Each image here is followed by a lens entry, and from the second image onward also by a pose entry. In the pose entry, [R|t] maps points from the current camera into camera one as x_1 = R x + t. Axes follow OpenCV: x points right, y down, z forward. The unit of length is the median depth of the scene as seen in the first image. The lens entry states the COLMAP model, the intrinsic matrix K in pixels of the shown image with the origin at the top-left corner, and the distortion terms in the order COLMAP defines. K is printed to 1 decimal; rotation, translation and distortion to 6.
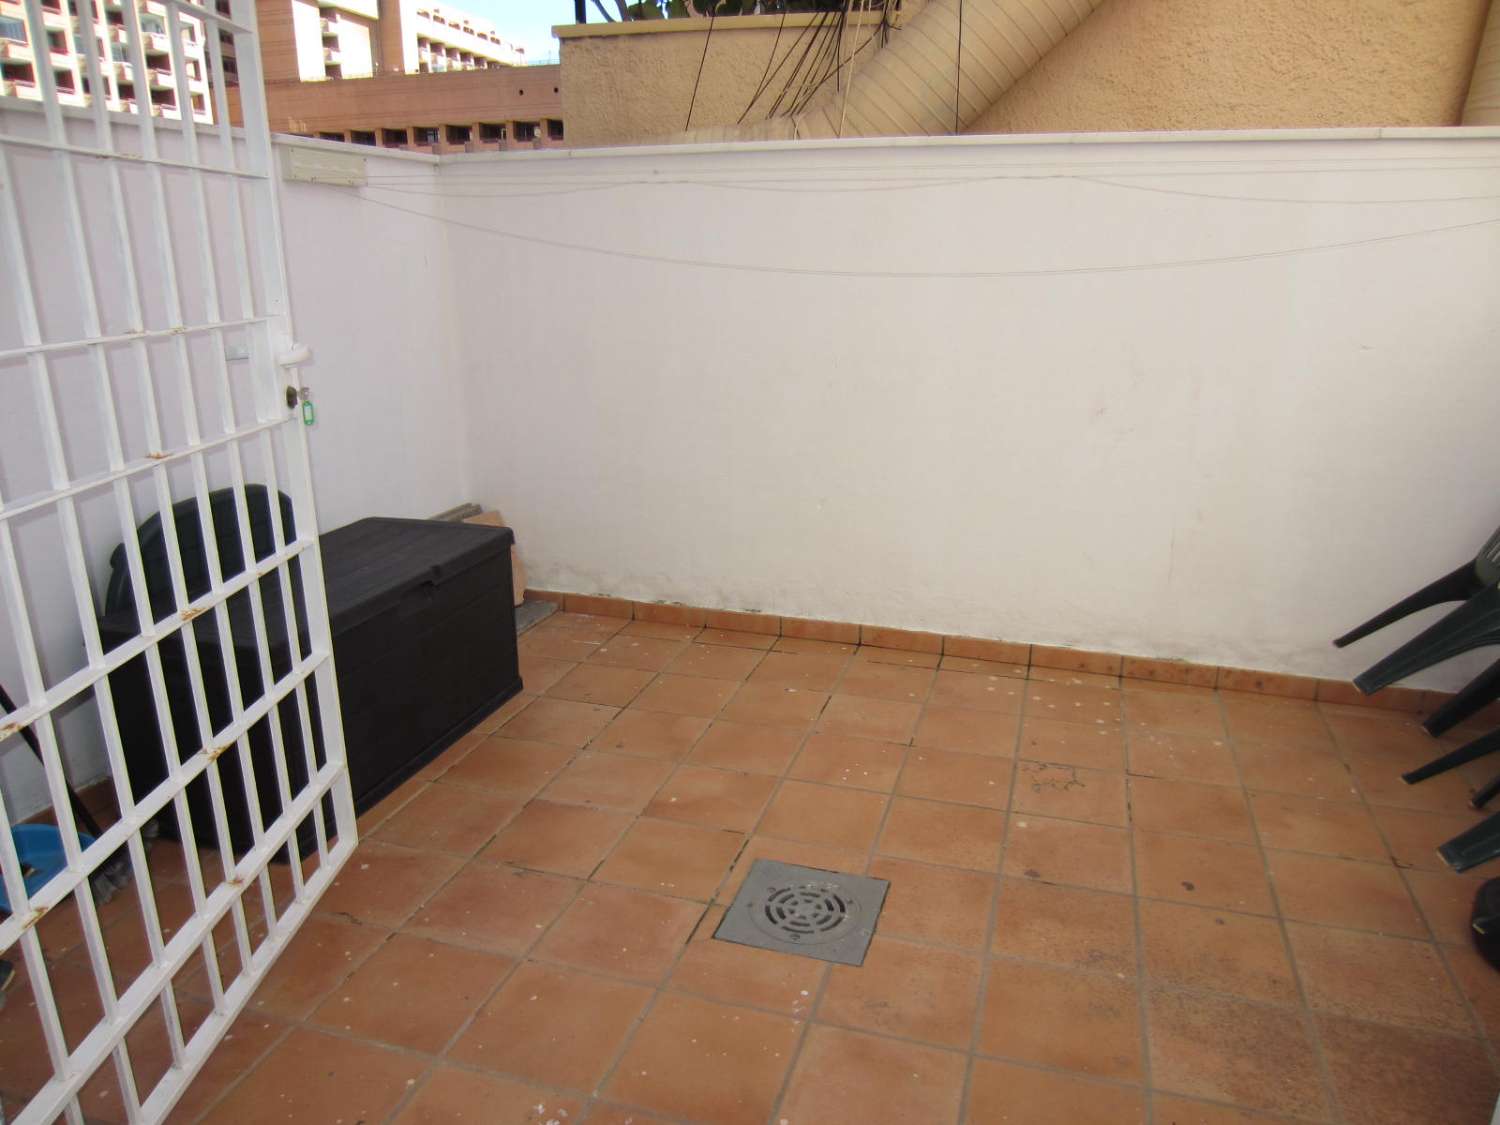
lens RADIAL K [[1043.3, 0, 750.0], [0, 1043.3, 562.5], [0, 0, 1]] dist [0.000216, 0.001367]
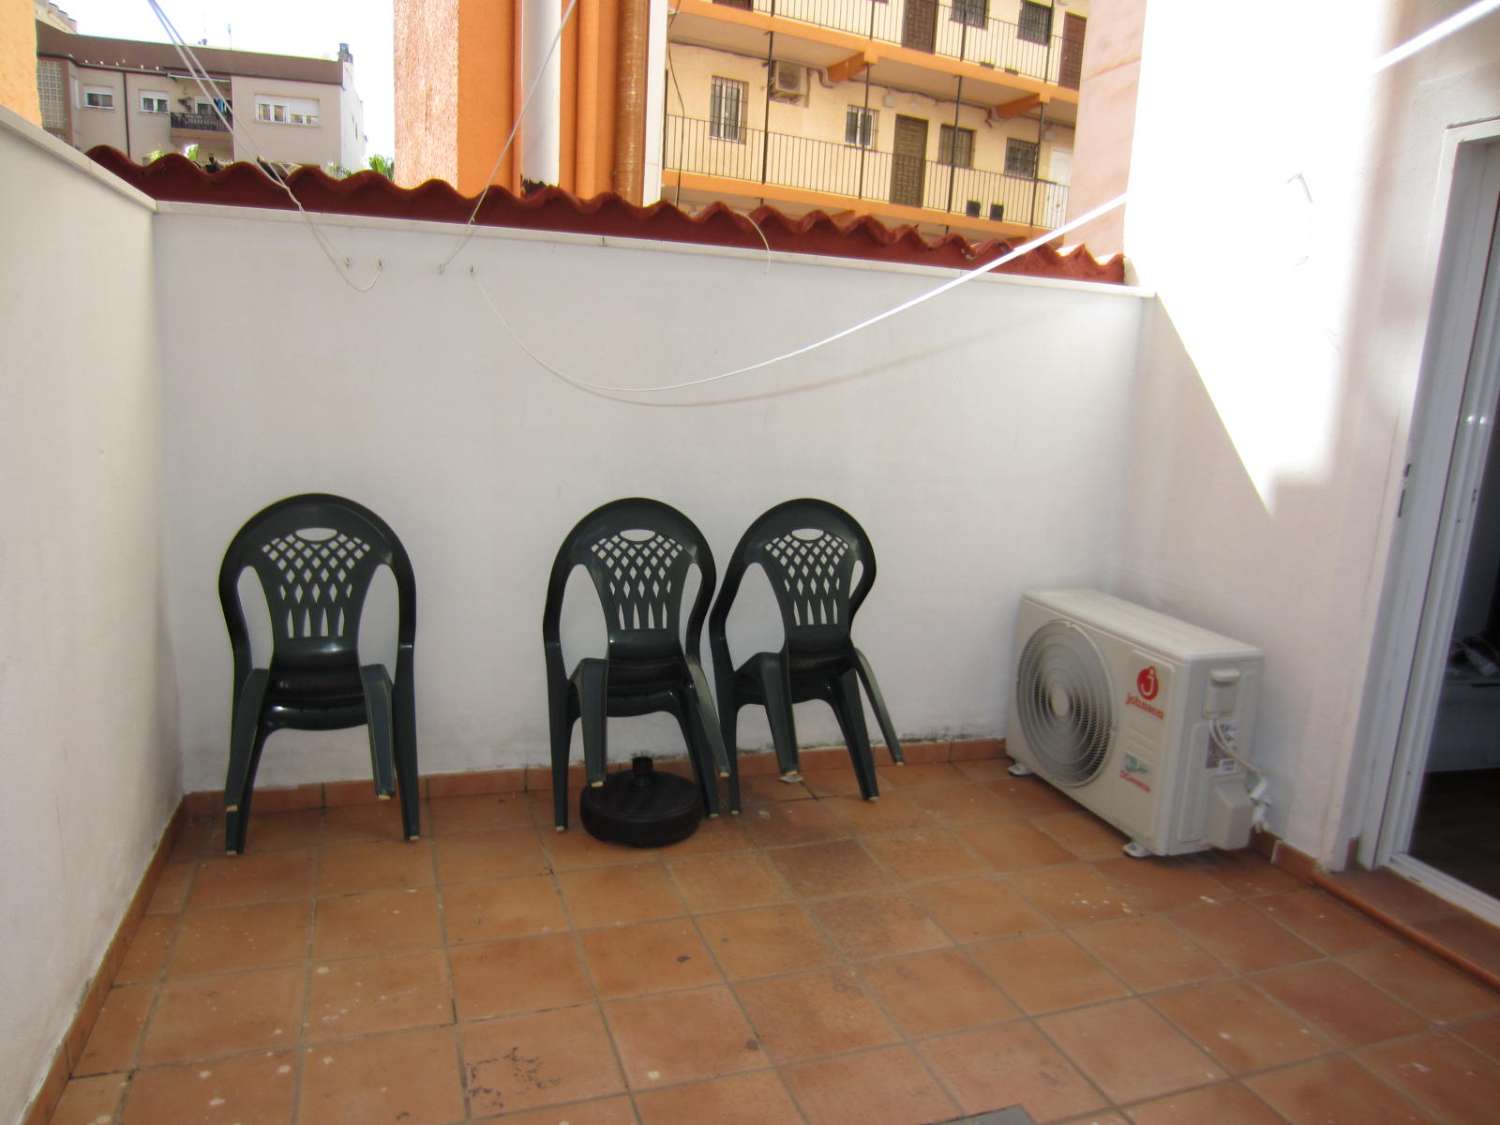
lens RADIAL K [[1043.3, 0, 750.0], [0, 1043.3, 562.5], [0, 0, 1]] dist [0.000216, 0.001367]
pose [[-0.584416, -0.186969, 0.789621, -0.379793], [0.183033, 0.917642, 0.352749, -0.421938], [-0.790542, 0.350678, -0.502063, 1.363081]]
